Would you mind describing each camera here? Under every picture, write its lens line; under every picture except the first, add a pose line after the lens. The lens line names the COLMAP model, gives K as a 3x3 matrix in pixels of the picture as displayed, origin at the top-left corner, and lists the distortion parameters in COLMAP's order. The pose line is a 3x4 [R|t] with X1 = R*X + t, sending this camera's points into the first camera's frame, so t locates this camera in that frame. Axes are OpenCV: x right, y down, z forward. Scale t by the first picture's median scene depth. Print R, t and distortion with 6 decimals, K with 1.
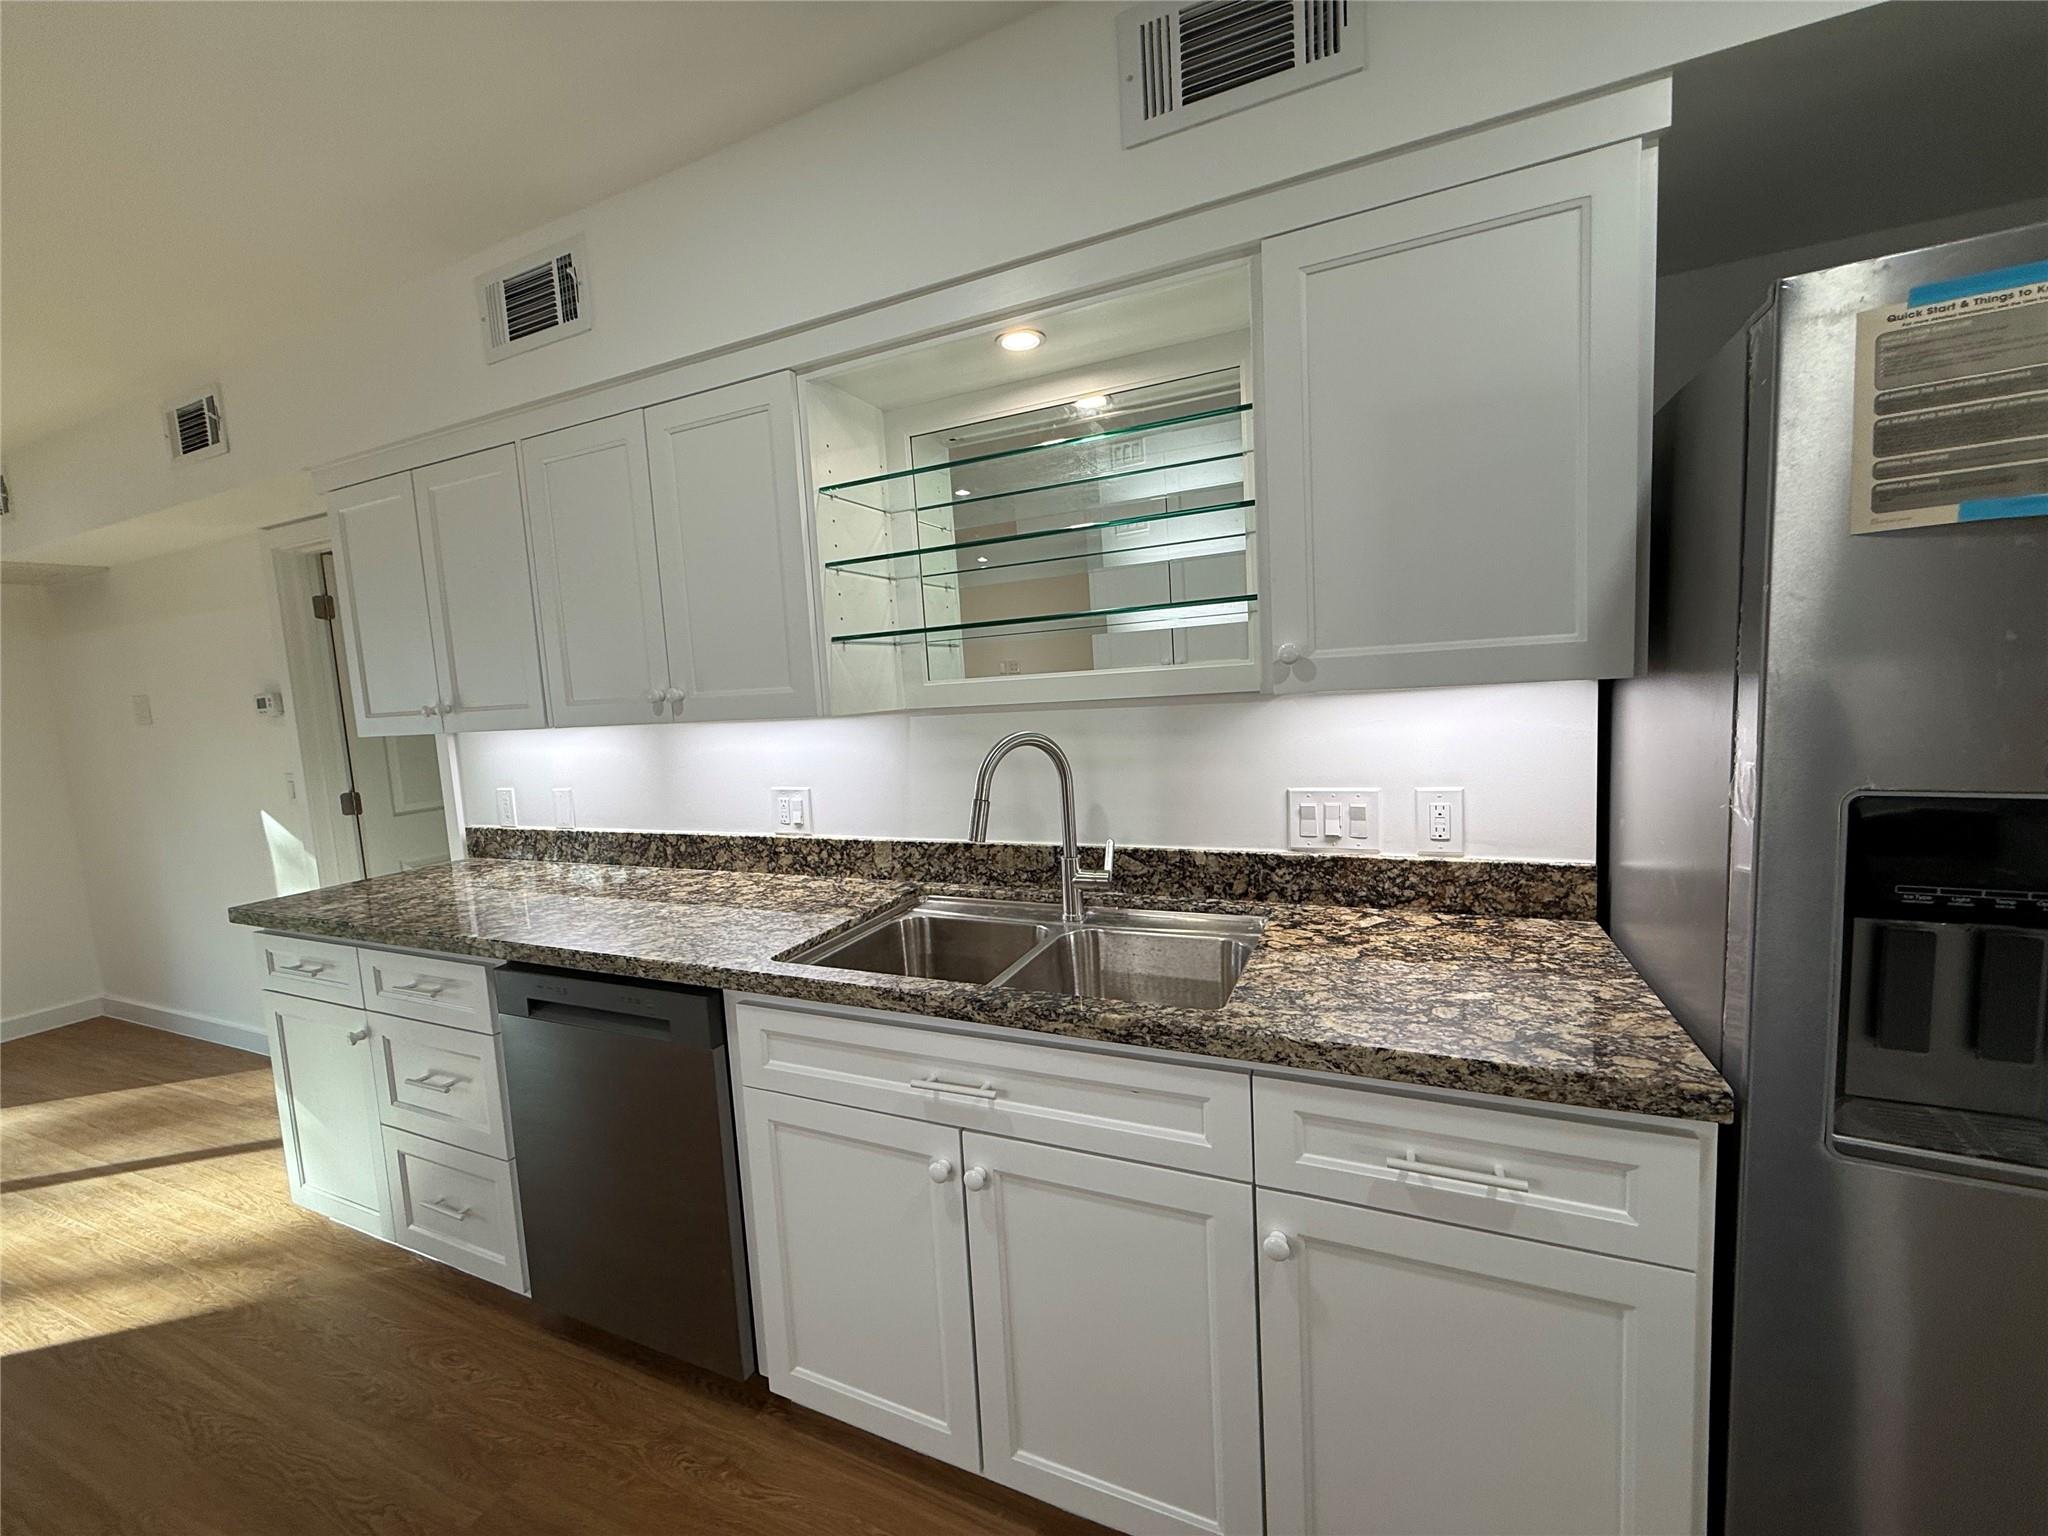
lens RADIAL K [[818.1, 0, 1024.0], [0, 818.1, 768.0], [0, 0, 1]] dist [0.000900, 0.000218]
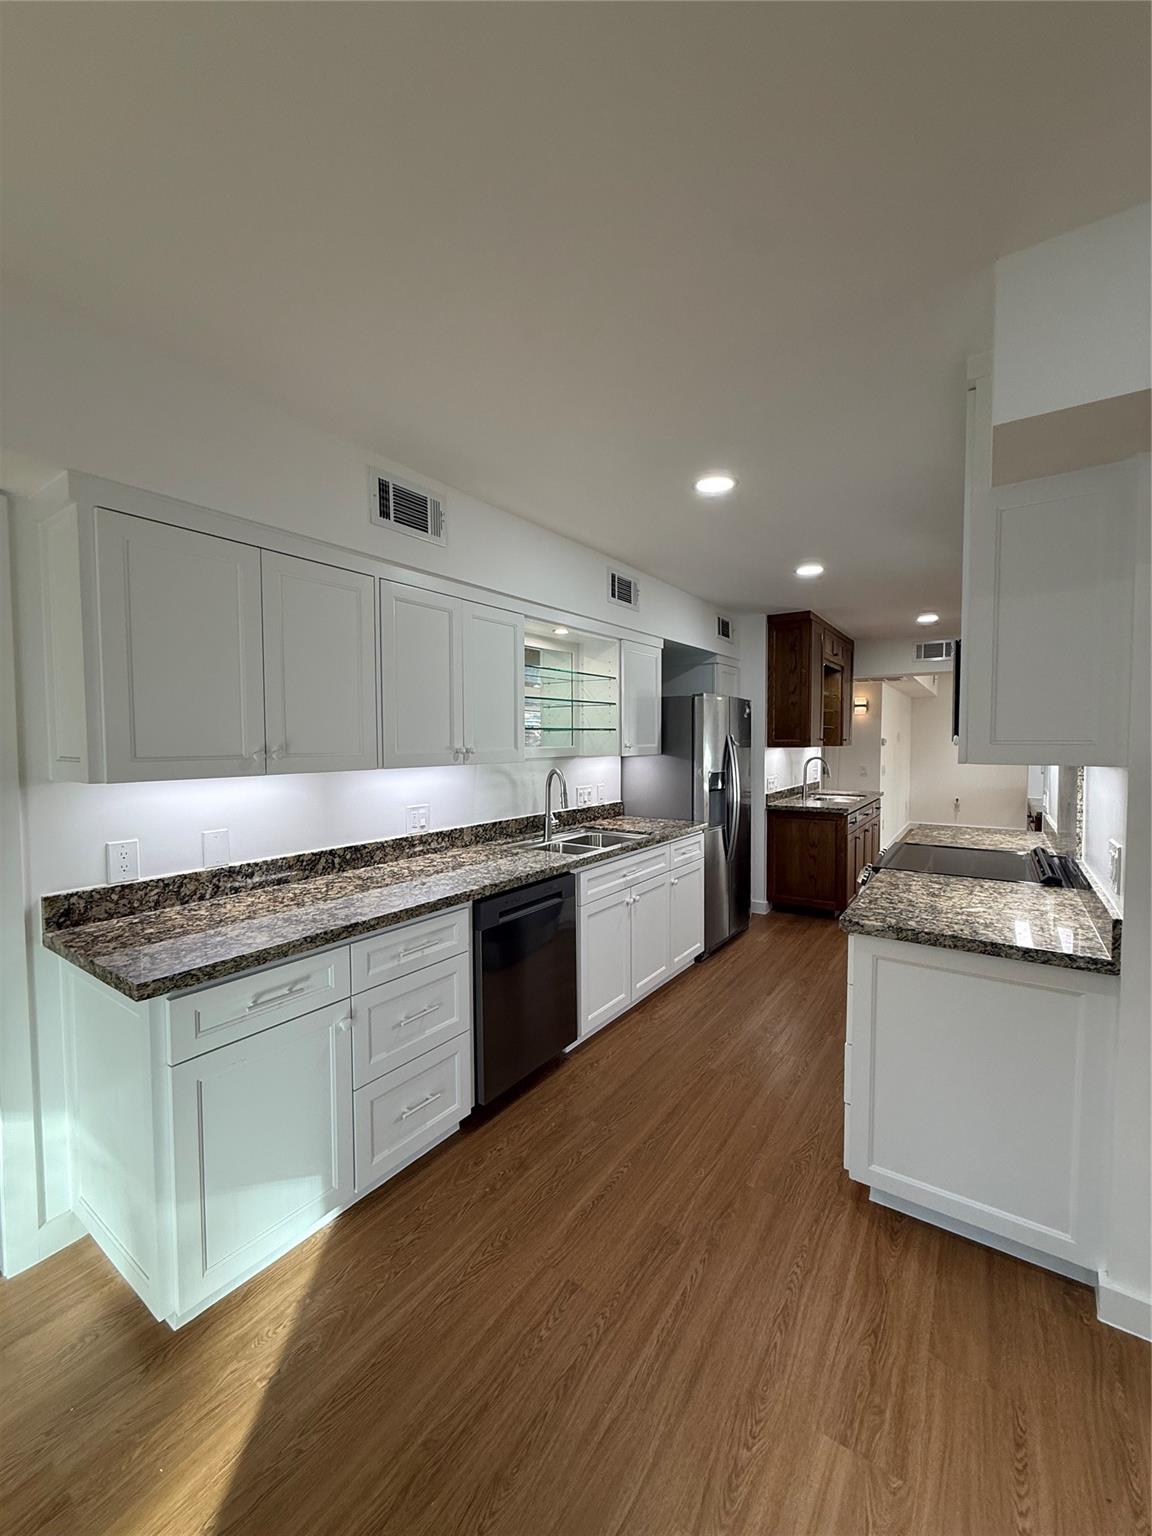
lens RADIAL K [[613.6, 0, 577.0], [0, 613.6, 765.5], [0, 0, 1]] dist [0.000900, 0.000218]
pose [[0.187467, 0.011840, 0.982199, -1.561712], [0.091695, 0.995350, -0.029500, 0.009129], [-0.977982, 0.095593, 0.185510, 0.442098]]
